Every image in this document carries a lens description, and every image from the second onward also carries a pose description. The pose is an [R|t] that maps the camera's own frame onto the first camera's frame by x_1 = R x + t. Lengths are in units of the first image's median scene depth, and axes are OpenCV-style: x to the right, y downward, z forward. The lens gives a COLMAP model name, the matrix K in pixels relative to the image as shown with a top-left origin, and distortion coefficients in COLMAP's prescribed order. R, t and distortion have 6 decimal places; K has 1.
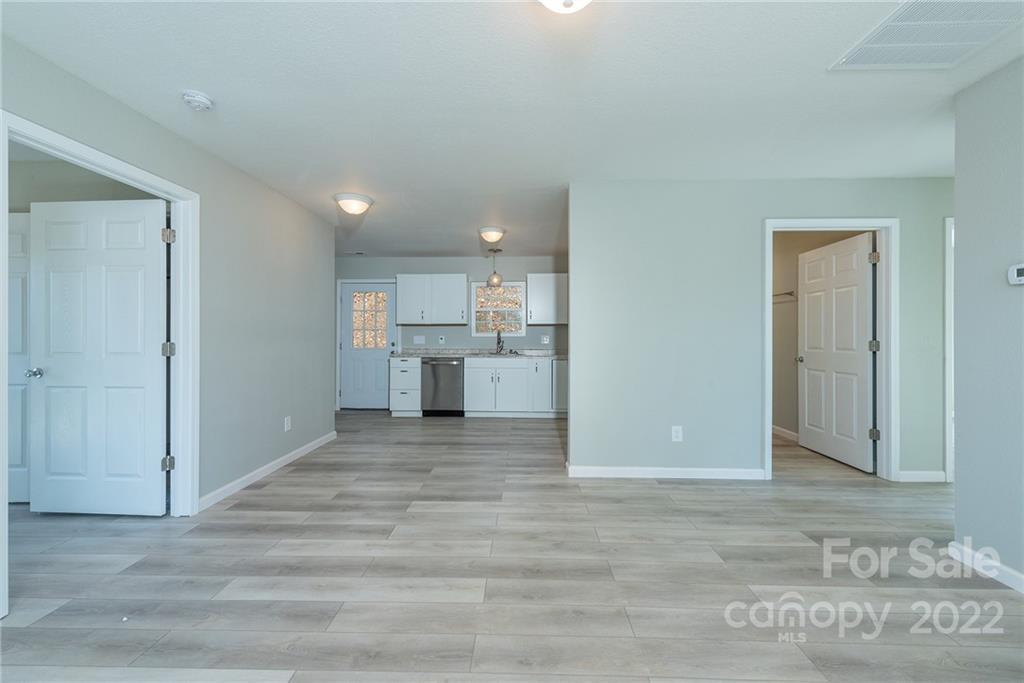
lens RADIAL K [[404.1, 0, 512.6], [0, 404.1, 342.8], [0, 0, 1]] dist [0.009554, -0.002913]
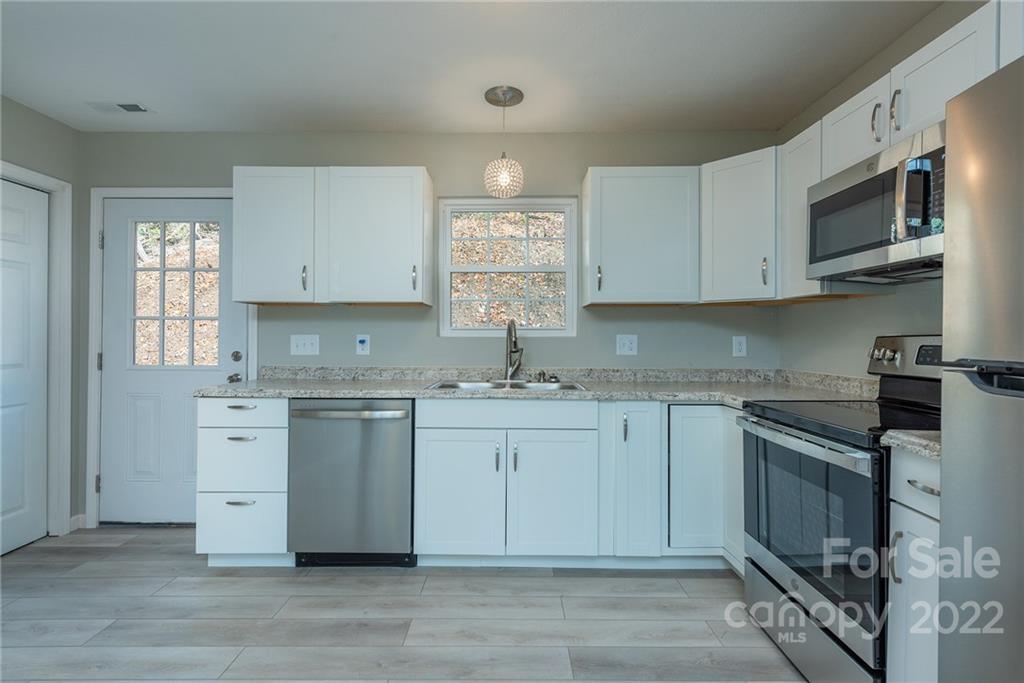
lens RADIAL K [[489.7, 0, 502.3], [0, 489.7, 333.4], [0, 0, 1]] dist [0.005856, -0.006239]
pose [[0.999989, 0.002962, 0.003613, -0.083935], [-0.002876, 0.999714, -0.023736, -0.017386], [-0.003682, 0.023725, 0.999712, 1.076341]]
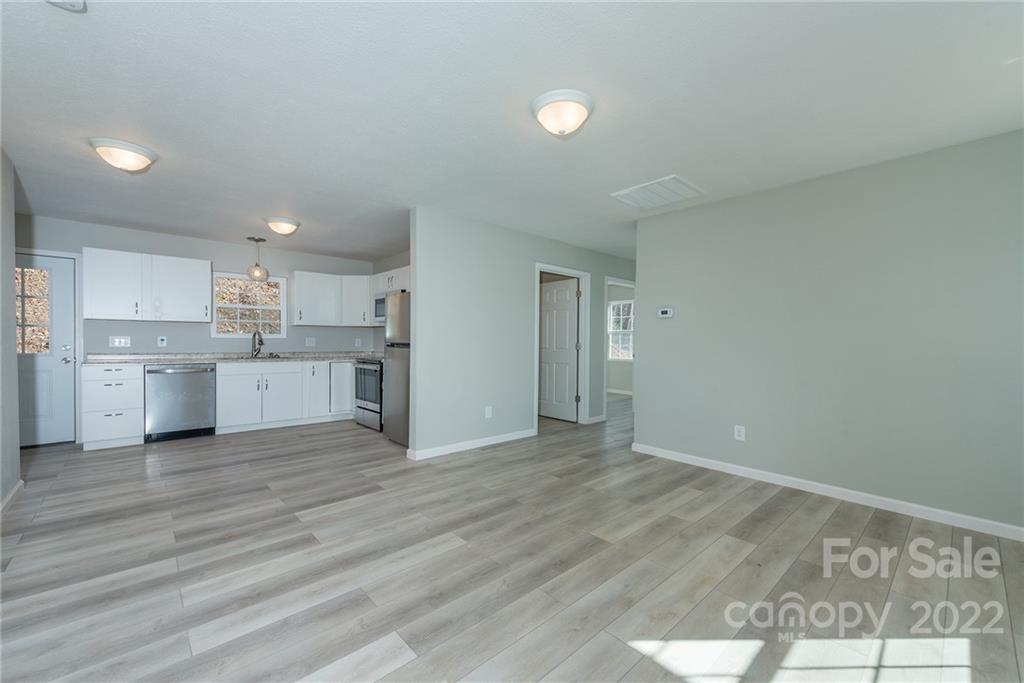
lens RADIAL K [[404.1, 0, 508.6], [0, 404.1, 346.5], [0, 0, 1]] dist [0.009554, -0.002913]
pose [[0.716682, 0.001867, 0.697397, -0.502527], [0.004776, 0.999960, -0.007585, 0.021994], [-0.697383, 0.008767, 0.716645, -0.000355]]
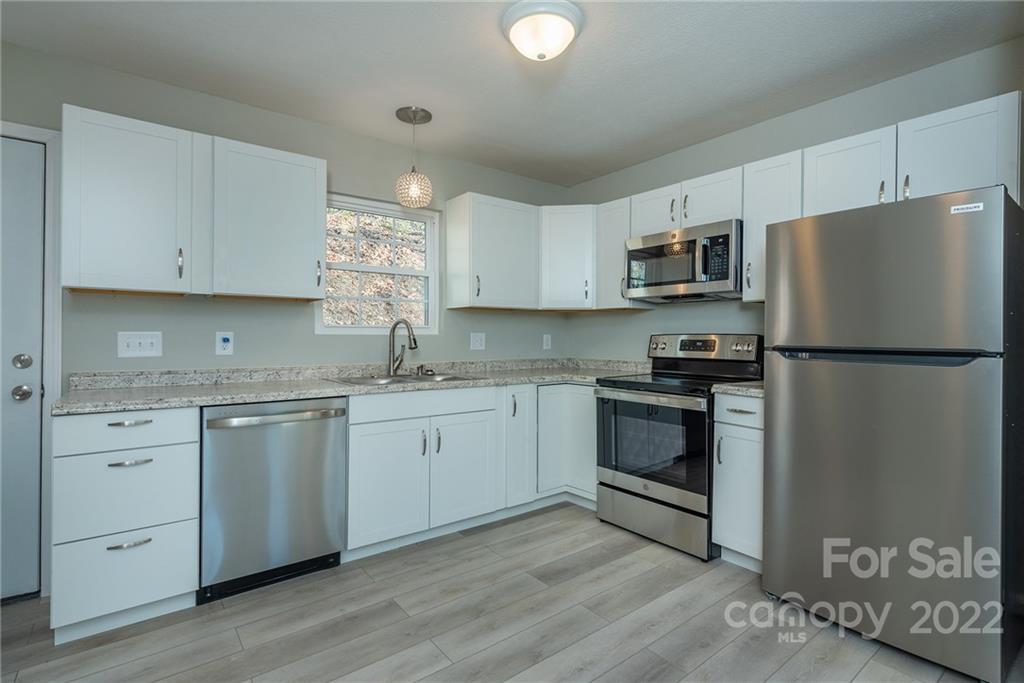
lens RADIAL K [[489.7, 0, 505.7], [0, 489.7, 333.8], [0, 0, 1]] dist [0.005856, -0.006239]
pose [[0.781591, 0.006229, 0.623760, -0.516088], [0.005319, 0.999847, -0.016649, -0.016520], [-0.623768, 0.016330, 0.781439, 1.086396]]
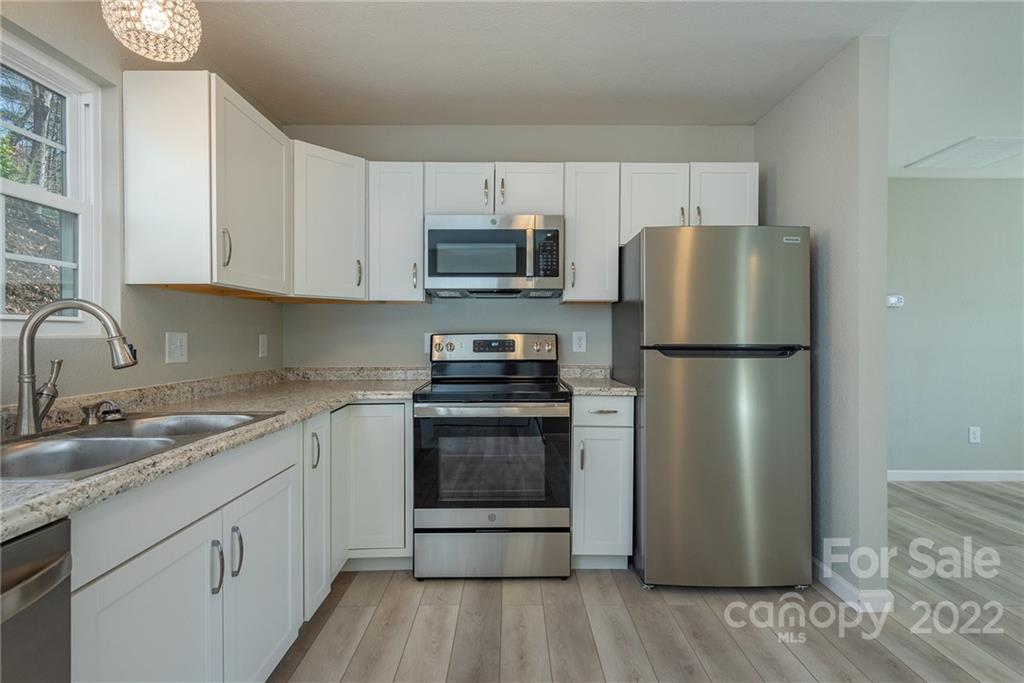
lens RADIAL K [[489.7, 0, 509.6], [0, 489.7, 334.2], [0, 0, 1]] dist [0.005856, -0.006239]
pose [[-0.026123, 0.000305, 0.999659, -0.501427], [0.017917, 0.999839, 0.000163, -0.028773], [-0.999498, 0.017915, -0.026125, 1.621366]]
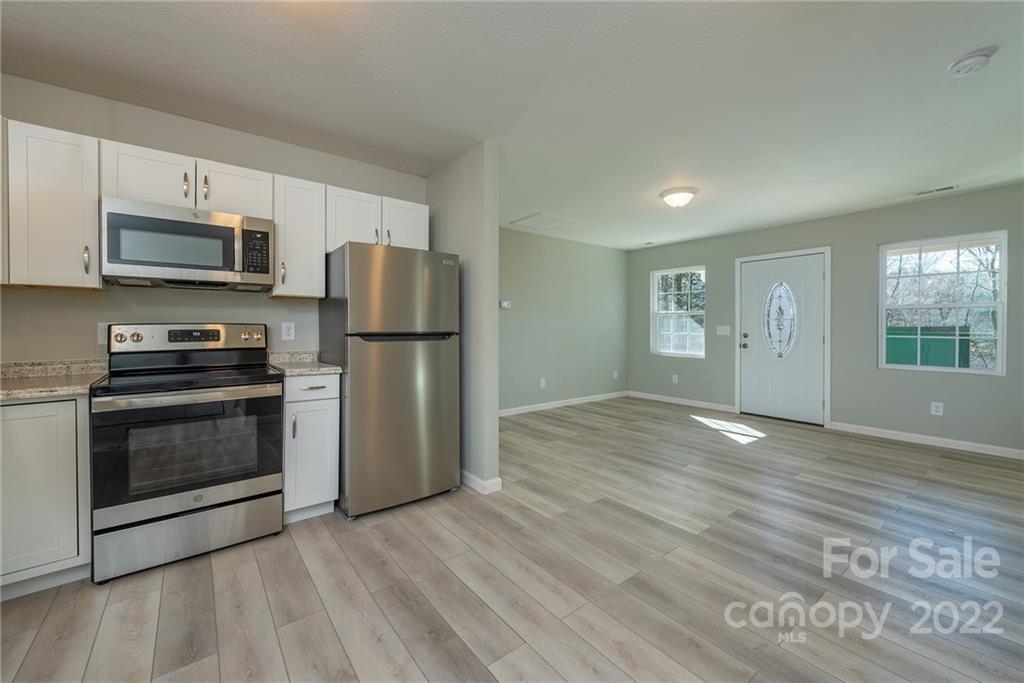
lens RADIAL K [[404.1, 0, 511.7], [0, 404.1, 330.8], [0, 0, 1]] dist [0.009554, -0.002913]
pose [[-0.640477, -0.013135, 0.767865, -0.576552], [0.010391, 0.999614, 0.025766, -0.030180], [-0.767907, 0.024482, -0.640093, 1.658572]]
